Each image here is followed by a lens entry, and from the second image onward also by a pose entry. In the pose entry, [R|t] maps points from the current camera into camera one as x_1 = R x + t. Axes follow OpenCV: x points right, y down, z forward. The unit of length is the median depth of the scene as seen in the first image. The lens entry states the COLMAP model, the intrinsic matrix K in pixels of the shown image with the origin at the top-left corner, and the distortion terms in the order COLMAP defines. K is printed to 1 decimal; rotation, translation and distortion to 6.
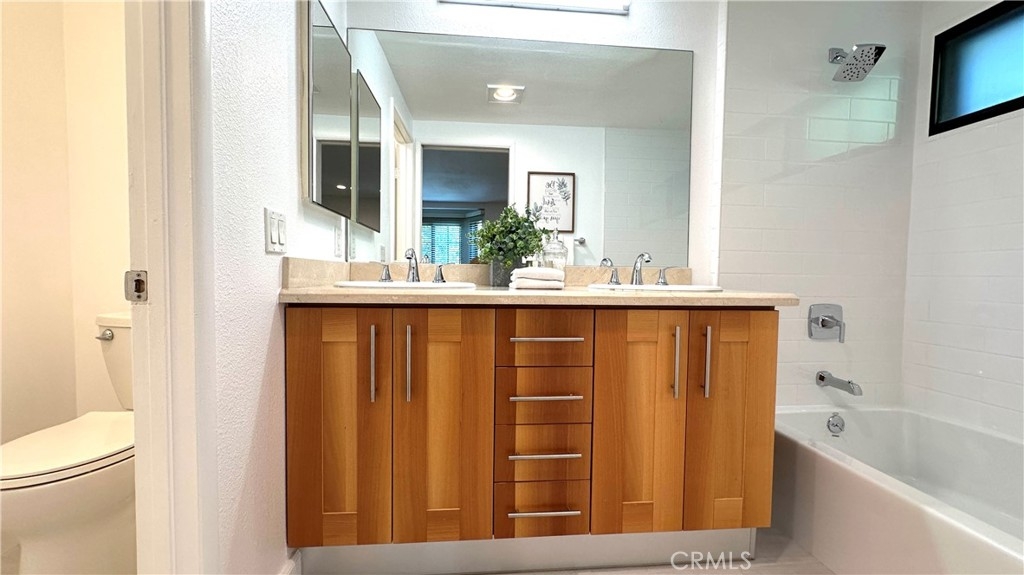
lens RADIAL K [[406.2, 0, 513.1], [0, 406.2, 287.5], [0, 0, 1]] dist [-0.006822, 0.001109]
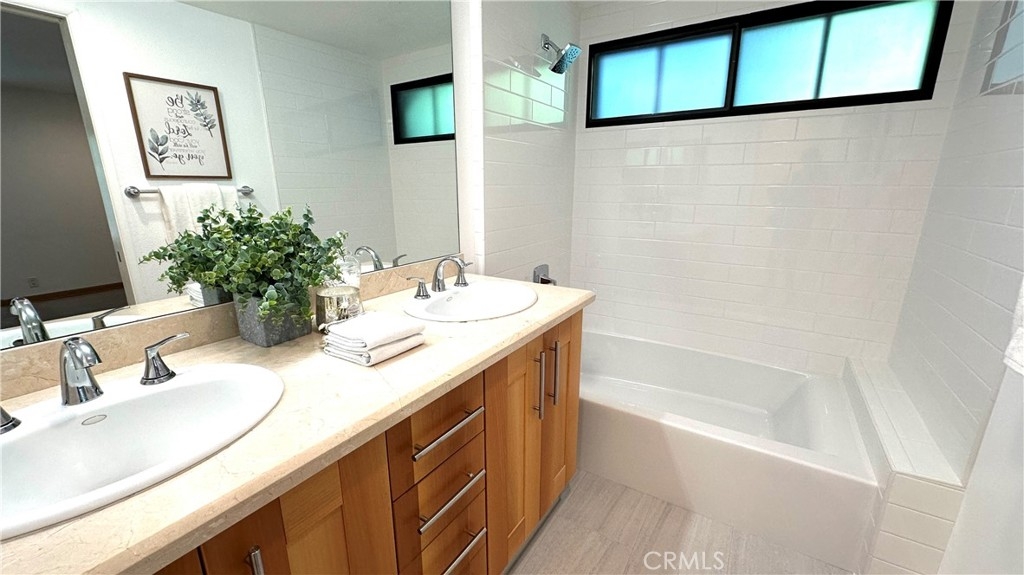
lens RADIAL K [[406.2, 0, 514.0], [0, 406.2, 290.0], [0, 0, 1]] dist [-0.006822, 0.001109]
pose [[0.622918, -0.205086, 0.754926, -0.116118], [0.035324, 0.971414, 0.234750, -0.095956], [-0.781489, -0.119563, 0.612355, 0.164369]]
